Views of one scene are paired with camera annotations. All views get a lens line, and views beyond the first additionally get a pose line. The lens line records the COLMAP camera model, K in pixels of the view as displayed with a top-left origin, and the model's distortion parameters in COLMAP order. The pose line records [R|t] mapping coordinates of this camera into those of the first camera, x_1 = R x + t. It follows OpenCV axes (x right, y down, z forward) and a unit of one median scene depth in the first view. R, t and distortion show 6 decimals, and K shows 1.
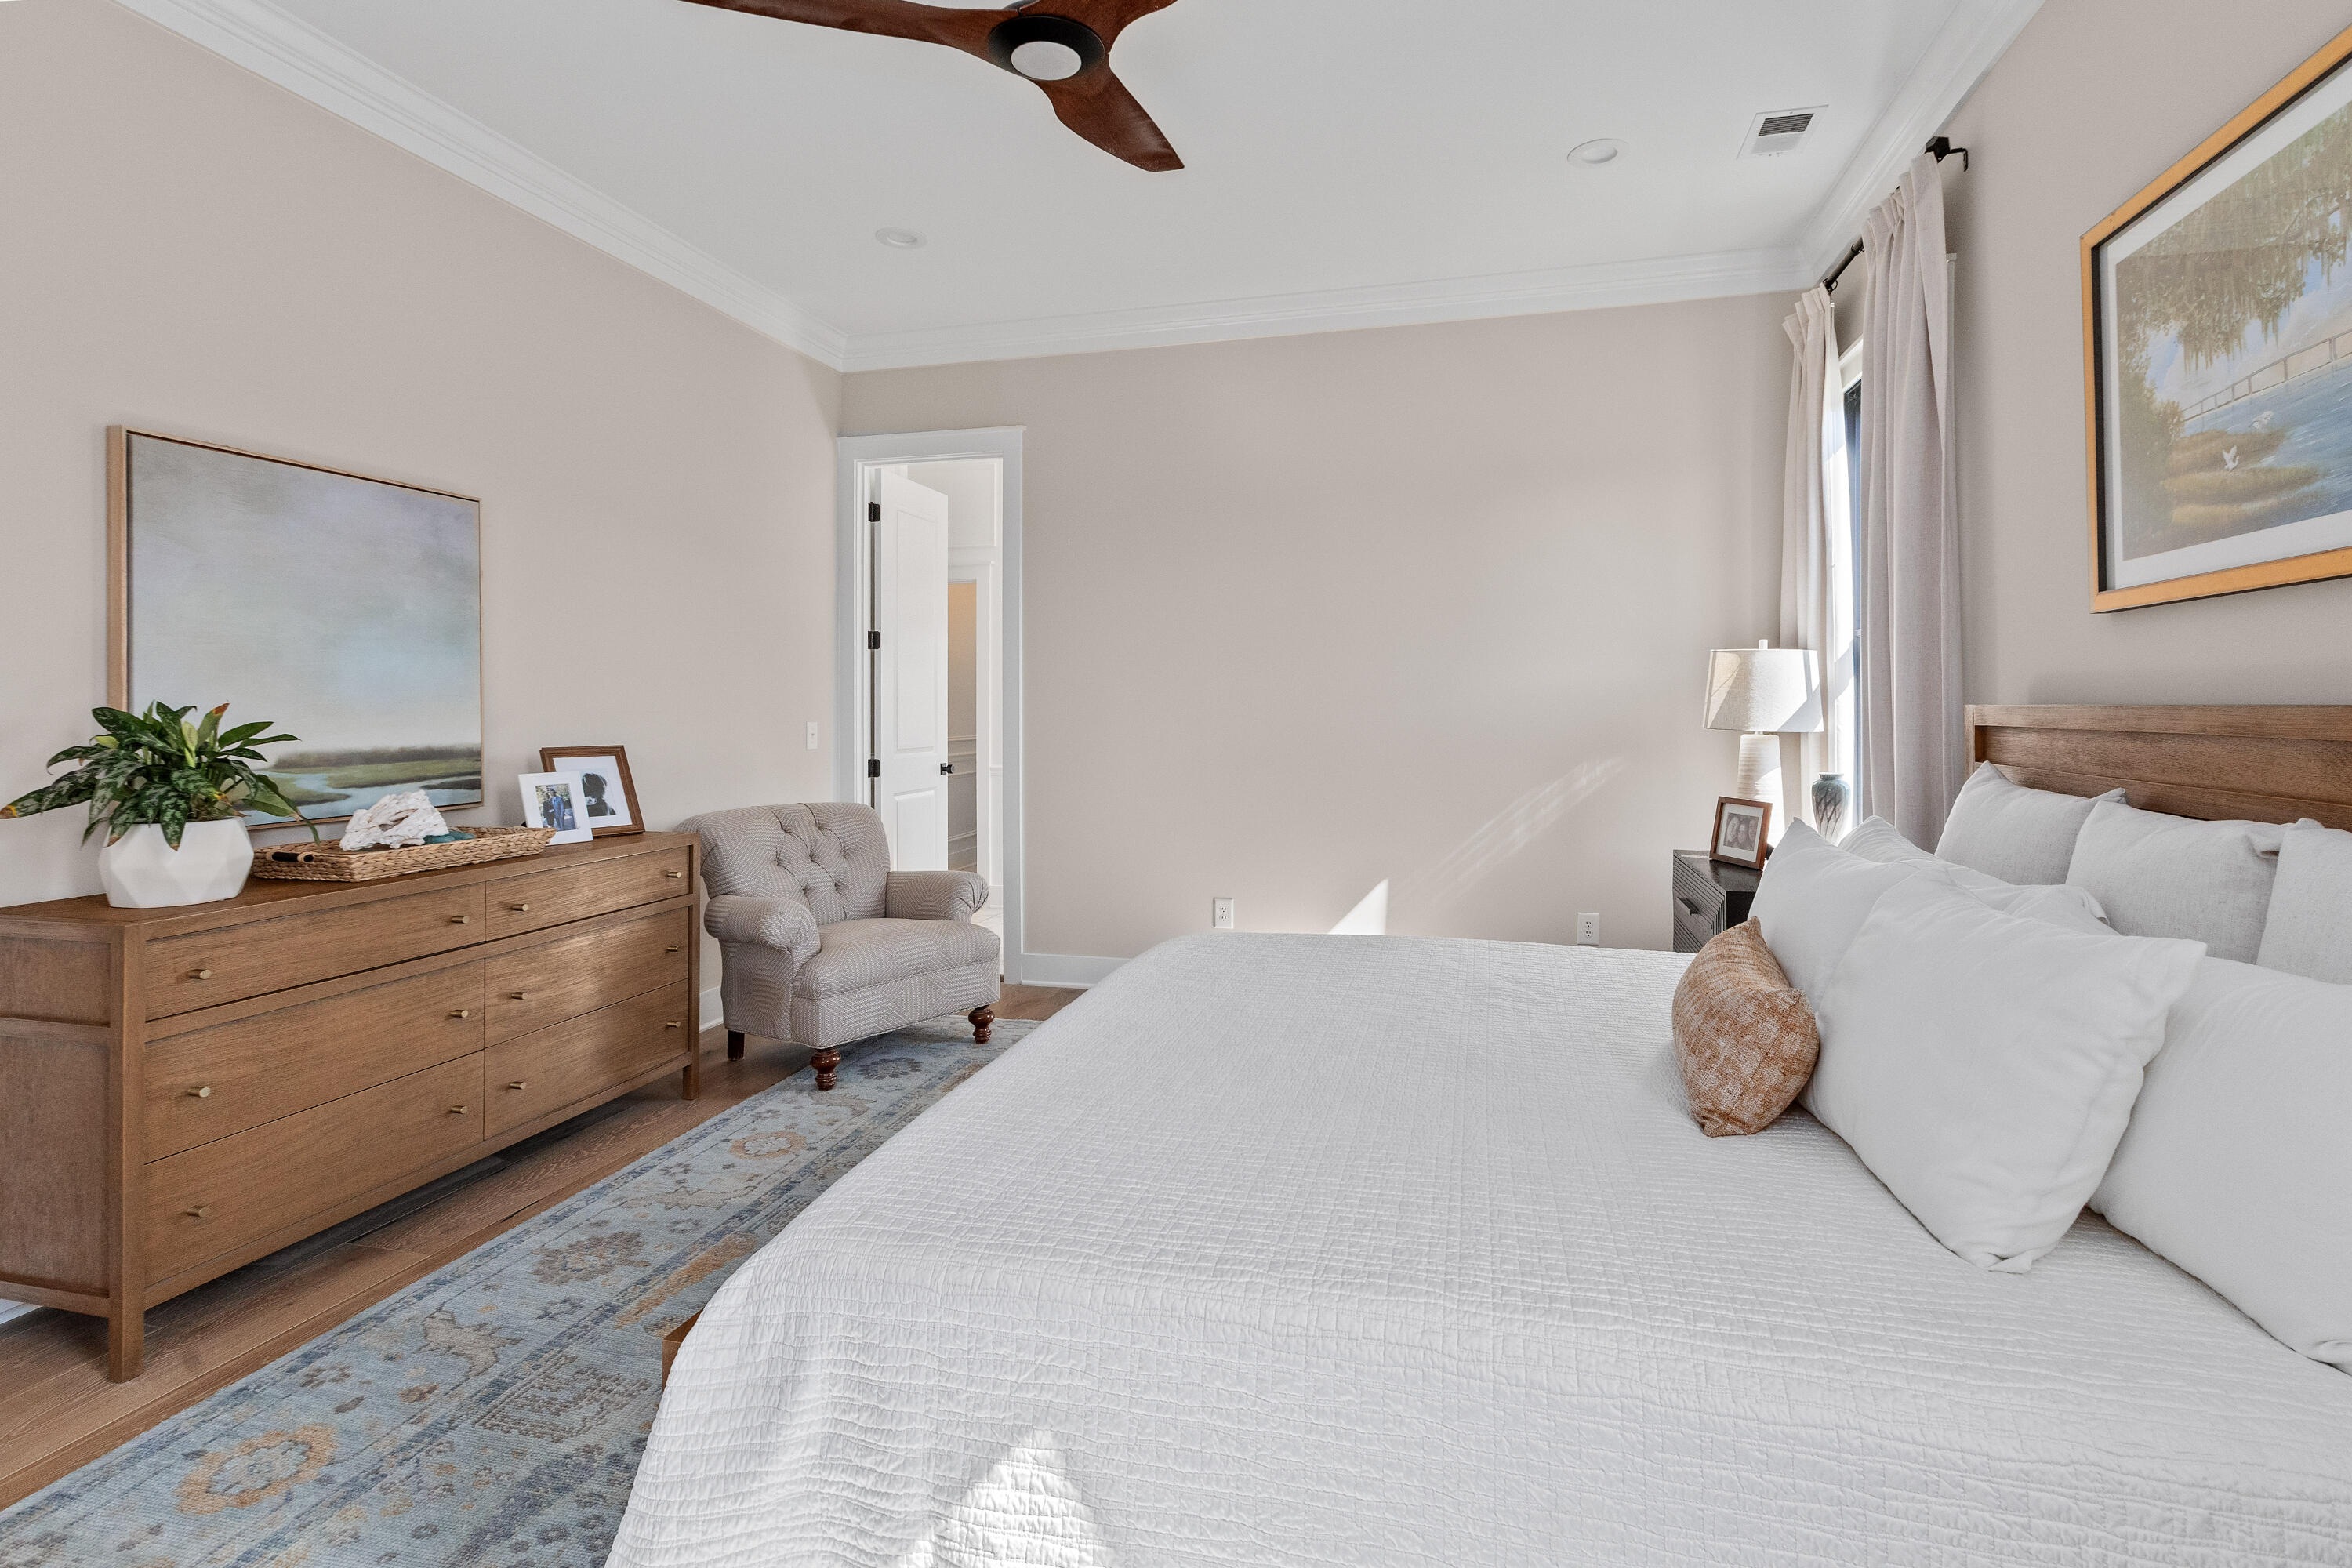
lens RADIAL K [[1138.6, 0, 1187.5], [0, 1138.6, 692.7], [0, 0, 1]] dist [0.001153, -0.000118]
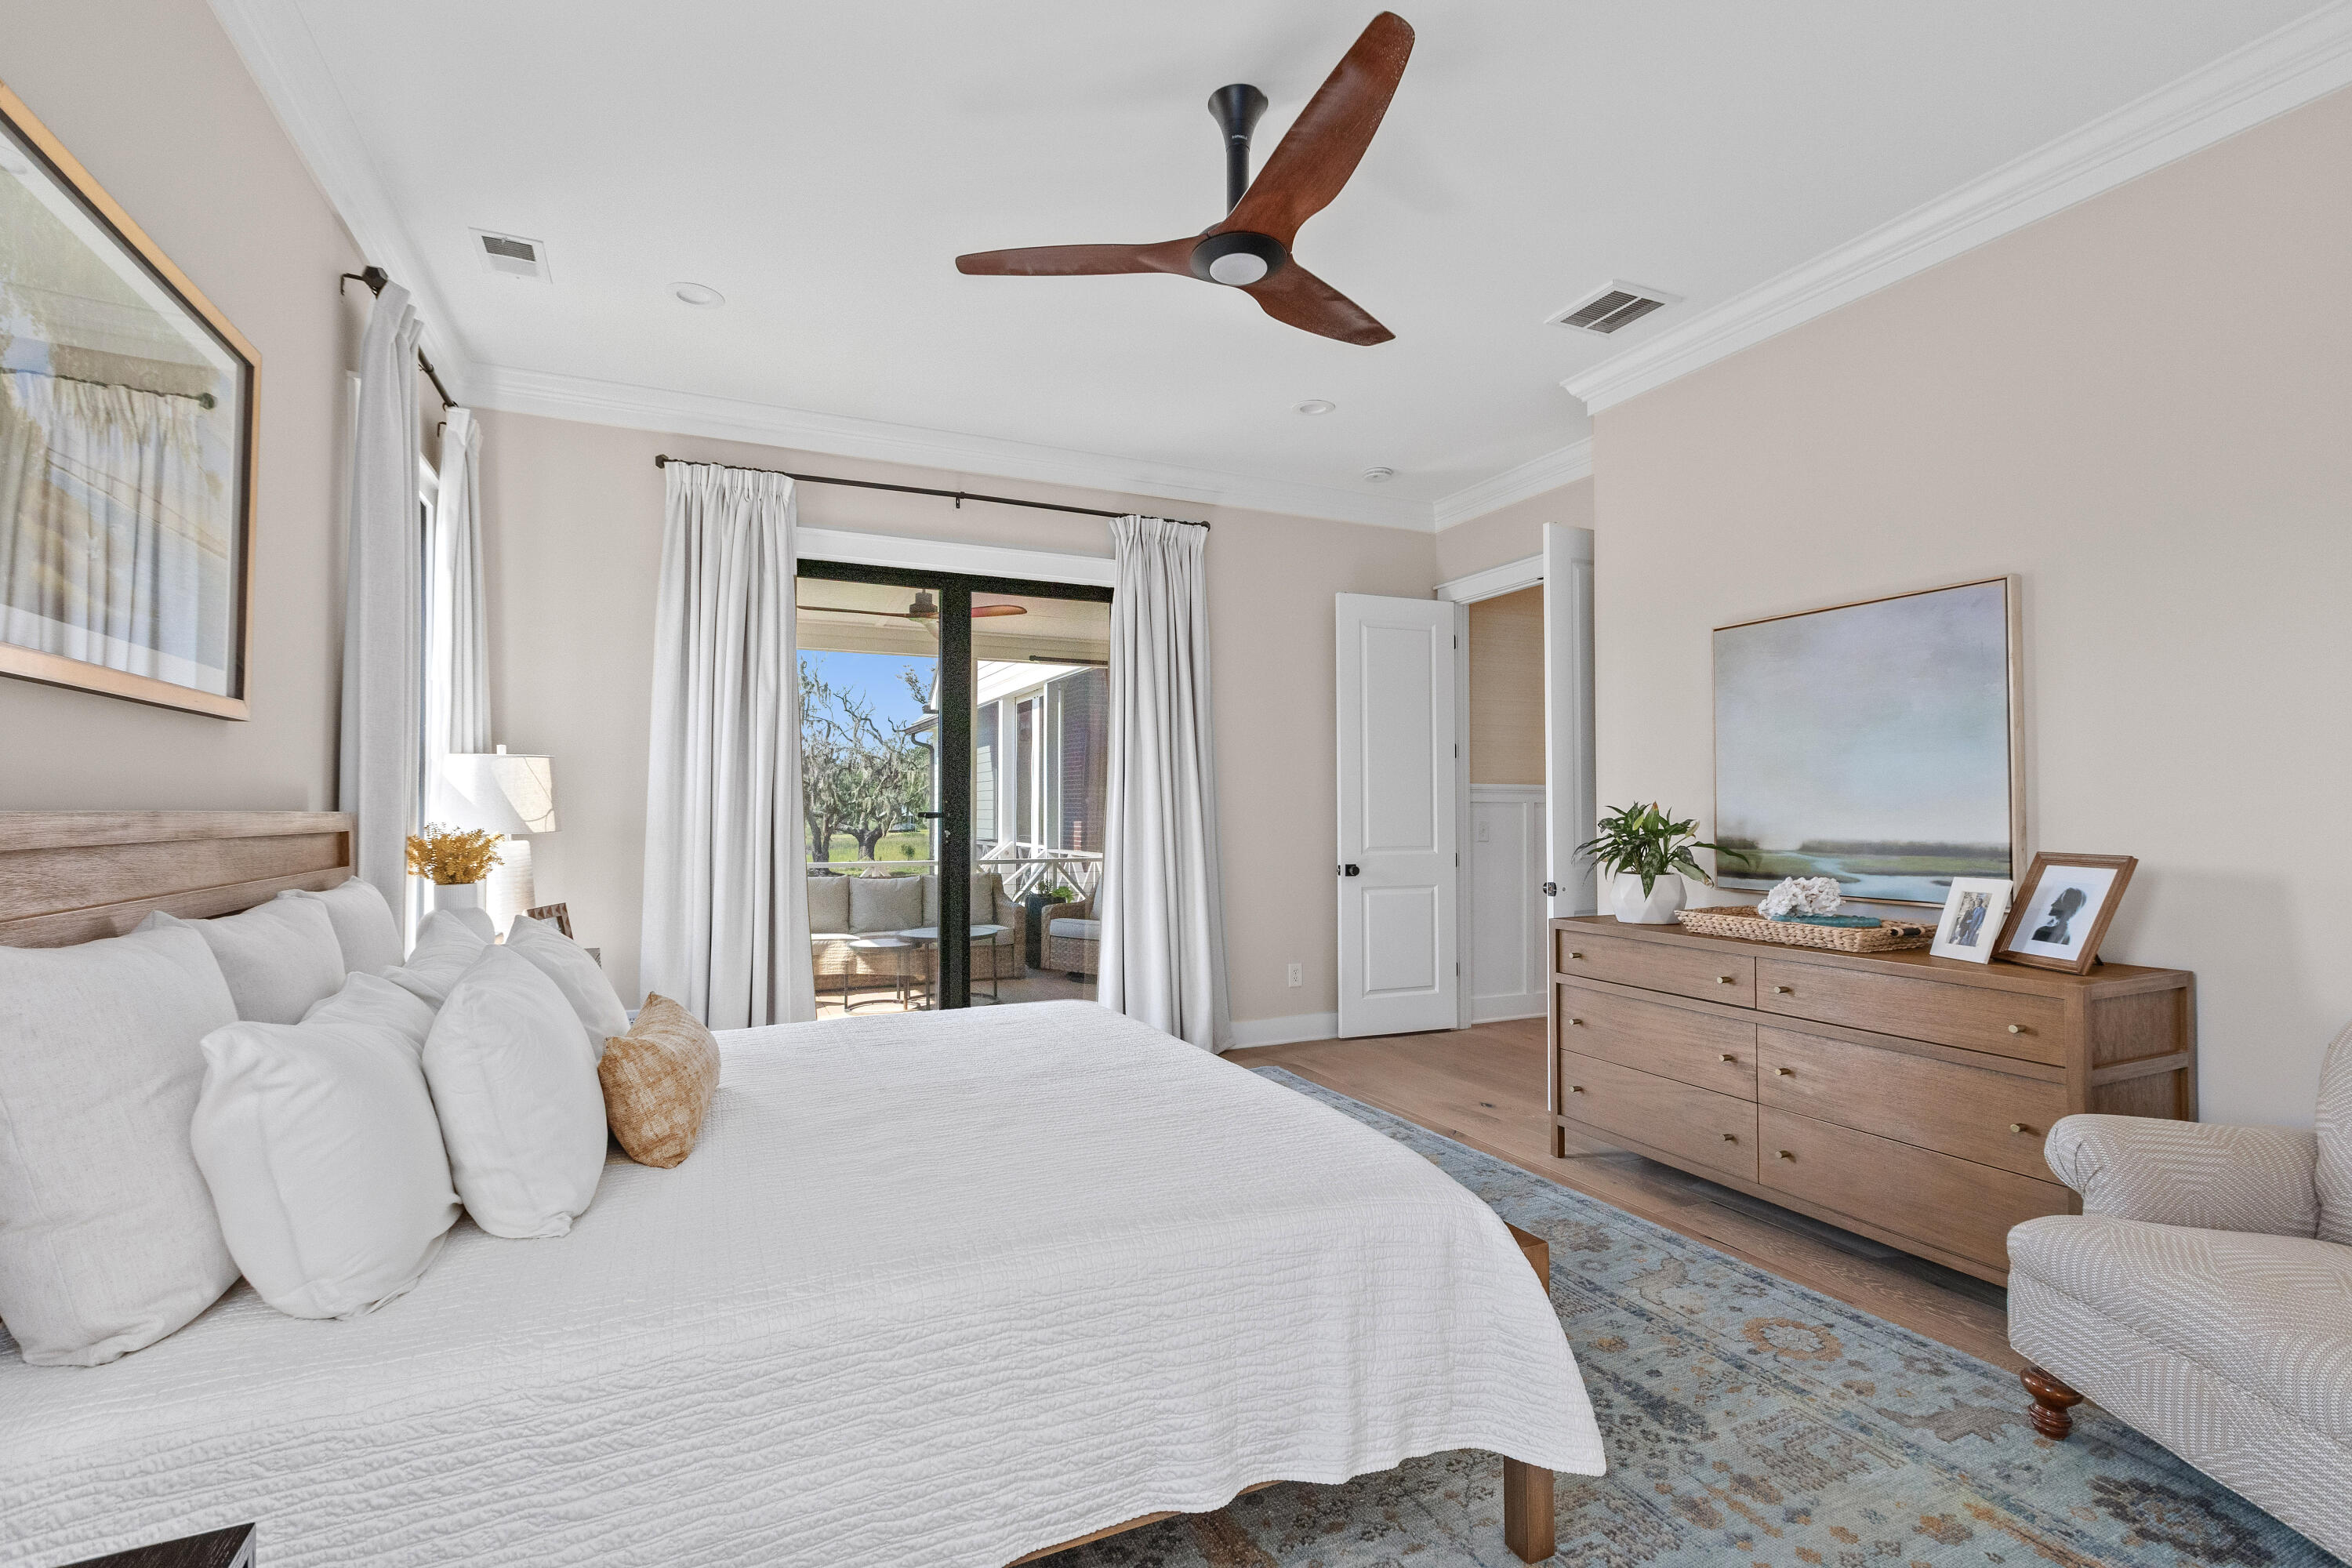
lens RADIAL K [[1064.7, 0, 1163.7], [0, 1064.7, 787.6], [0, 0, 1]] dist [0.002214, 0.000736]
pose [[-0.779547, -0.006473, -0.626310, 0.513079], [0.011633, 0.999624, -0.024811, 0.015249], [0.626236, -0.026627, -0.779179, 1.450726]]
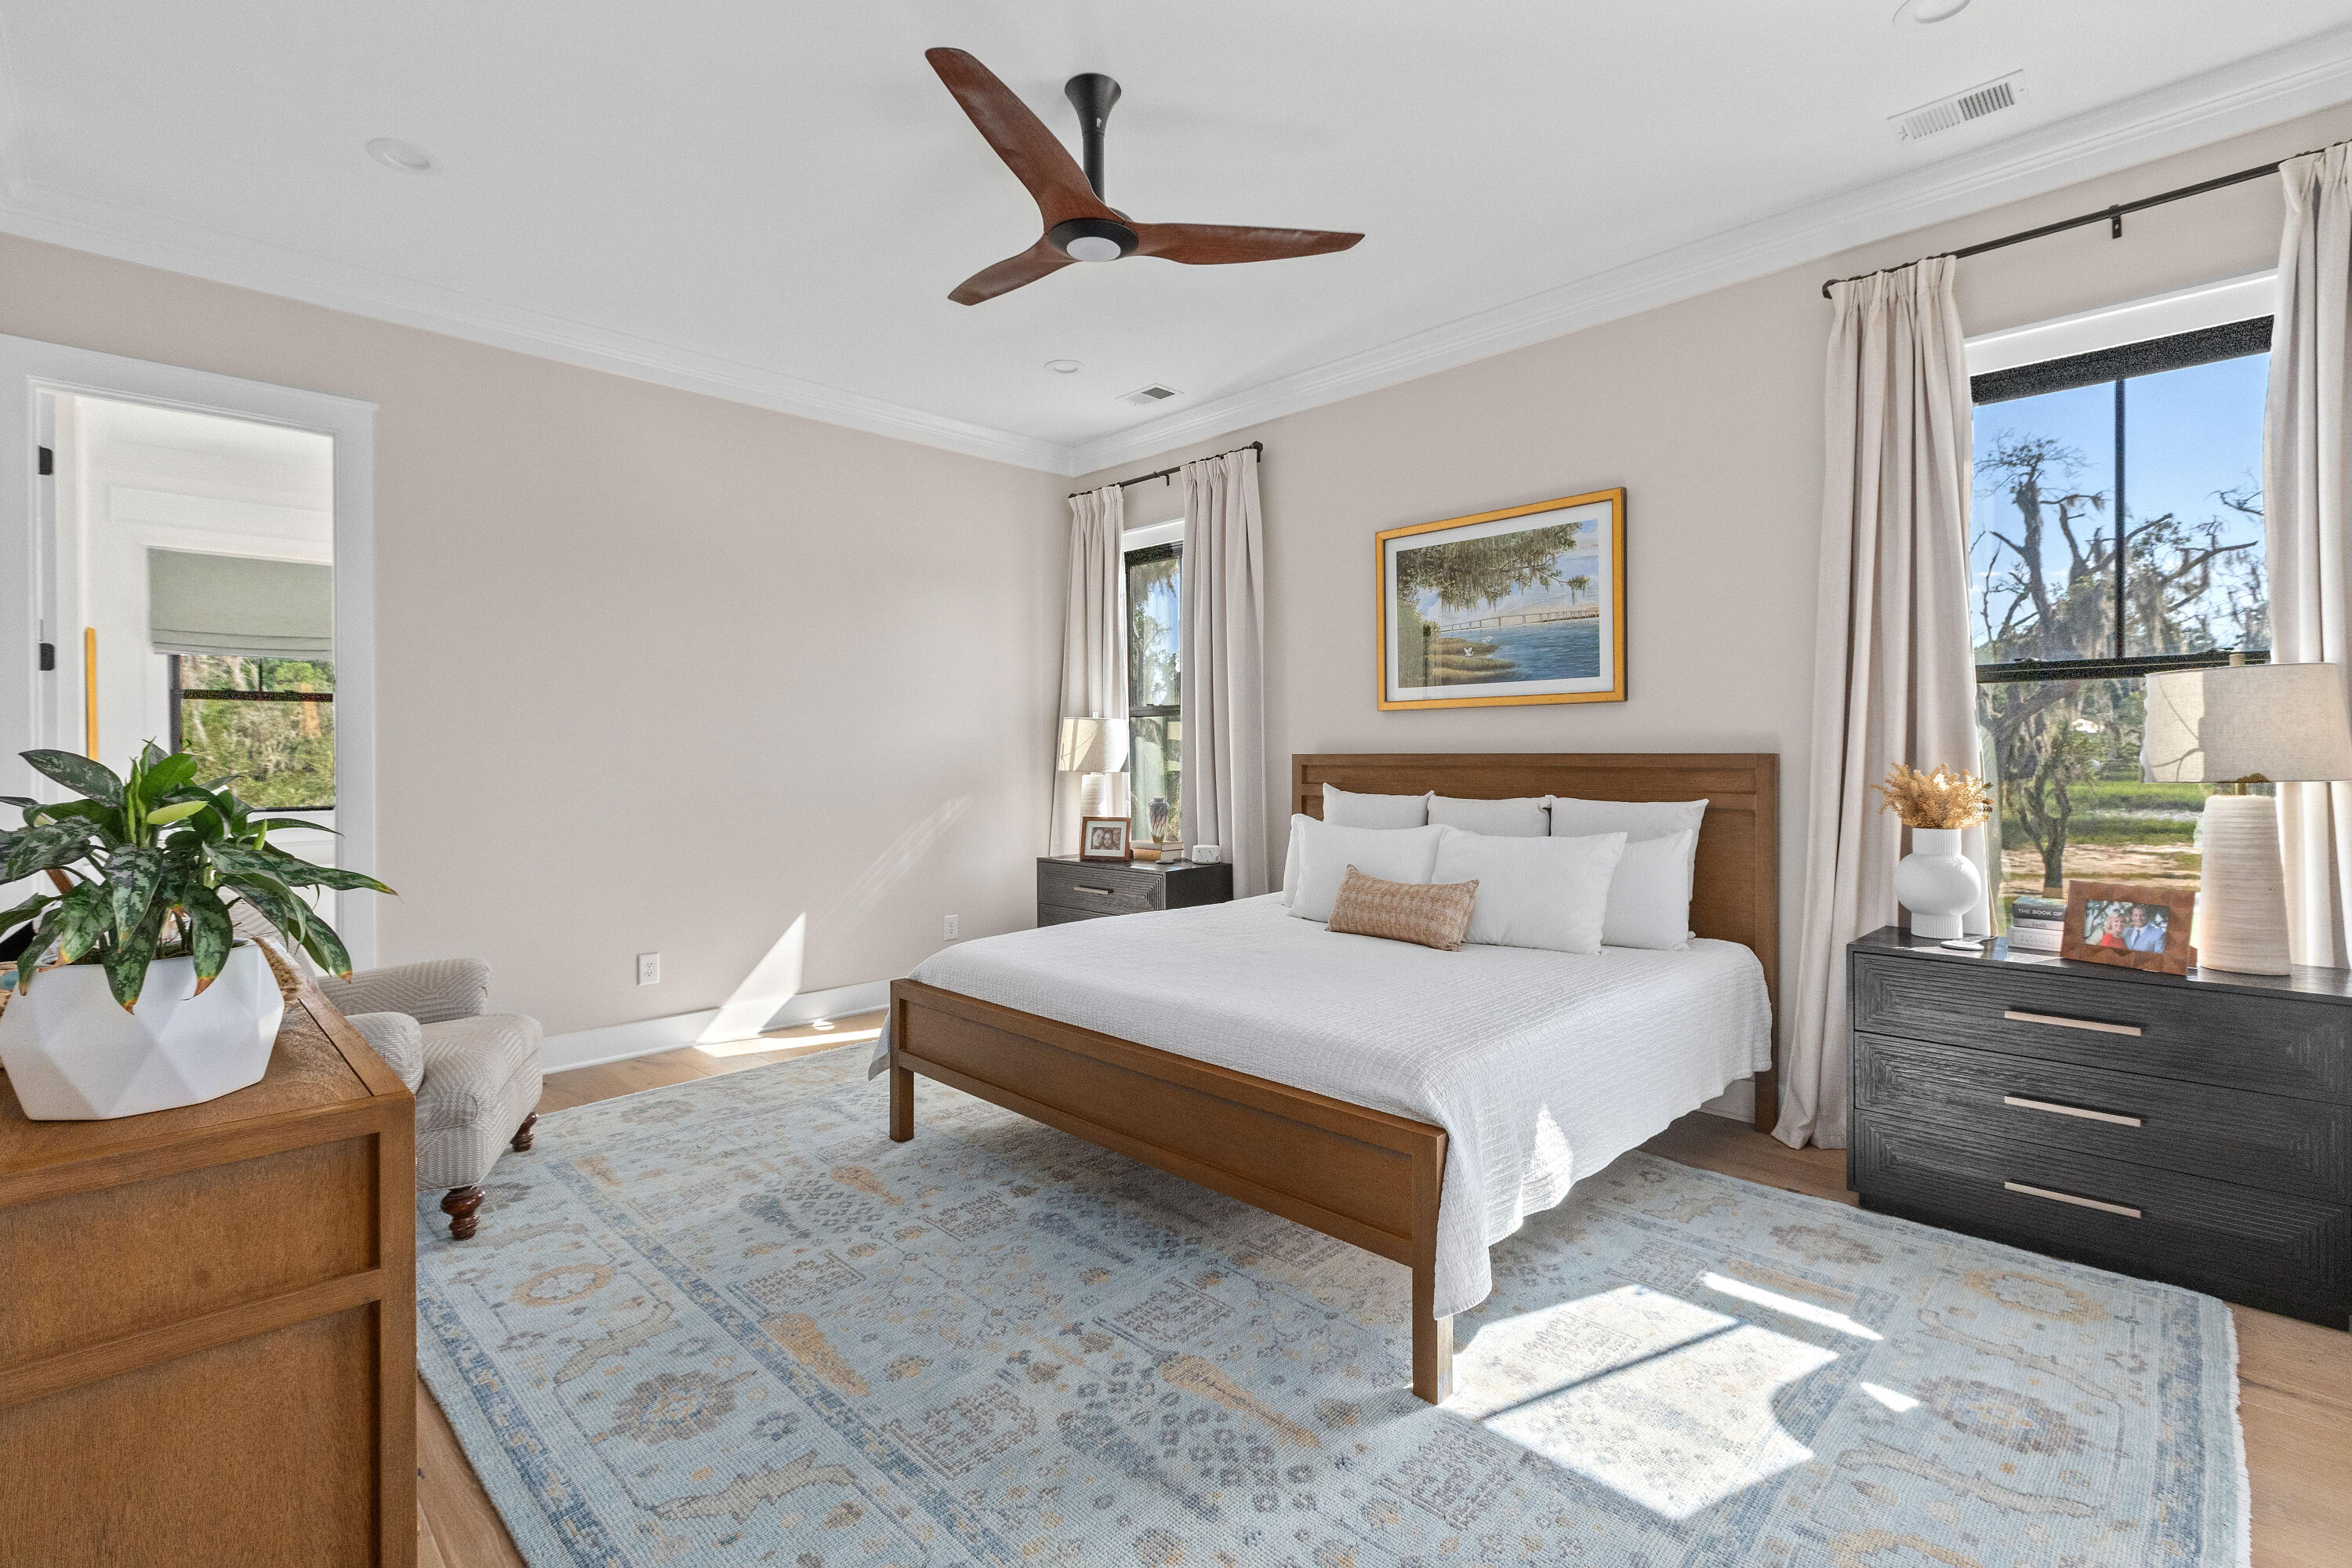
lens RADIAL K [[1072.6, 0, 1168.3], [0, 1072.6, 752.6], [0, 0, 1]] dist [0.001778, 0.000454]
pose [[0.514389, 0.002851, 0.857552, -0.890601], [-0.007110, 0.999974, 0.000940, 0.006623], [-0.857528, -0.006580, 0.514396, 0.243709]]
